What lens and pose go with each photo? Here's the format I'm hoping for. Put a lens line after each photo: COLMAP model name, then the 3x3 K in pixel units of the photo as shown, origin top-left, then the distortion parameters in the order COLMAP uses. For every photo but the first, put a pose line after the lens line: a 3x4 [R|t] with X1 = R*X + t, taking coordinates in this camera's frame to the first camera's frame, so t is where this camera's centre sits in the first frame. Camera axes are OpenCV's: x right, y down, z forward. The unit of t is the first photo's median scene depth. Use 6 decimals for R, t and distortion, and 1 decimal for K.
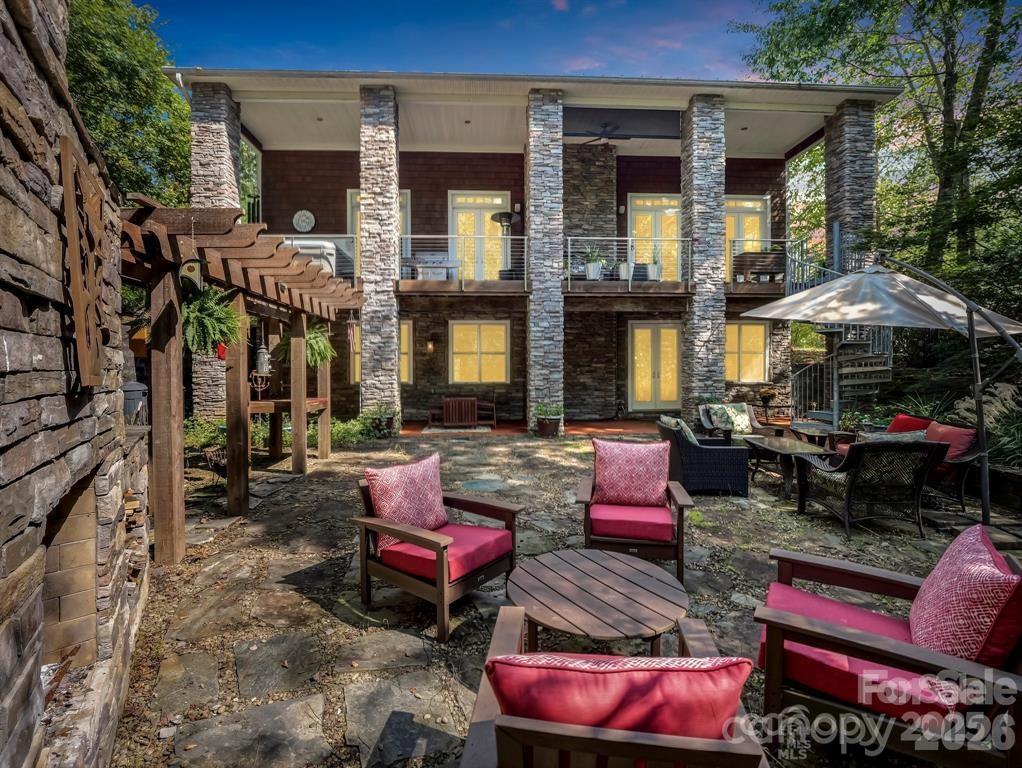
lens RADIAL K [[511.5, 0, 511.1], [0, 511.5, 383.5], [0, 0, 1]] dist [-0.006647, -0.000542]
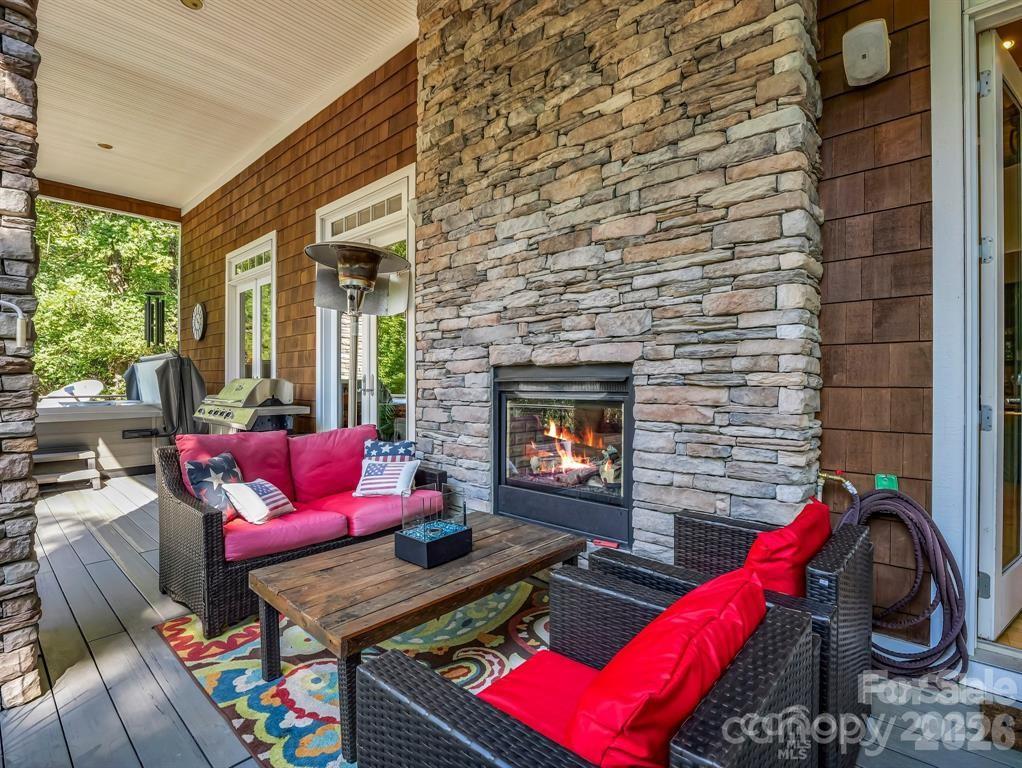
lens RADIAL K [[511.5, 0, 510.3], [0, 511.5, 383.4], [0, 0, 1]] dist [-0.006647, -0.000542]
pose [[0.693570, 0.001415, -0.720388, 0.255677], [-0.006311, 0.999972, -0.004111, -0.247184], [0.720362, 0.007398, 0.693559, 0.839193]]
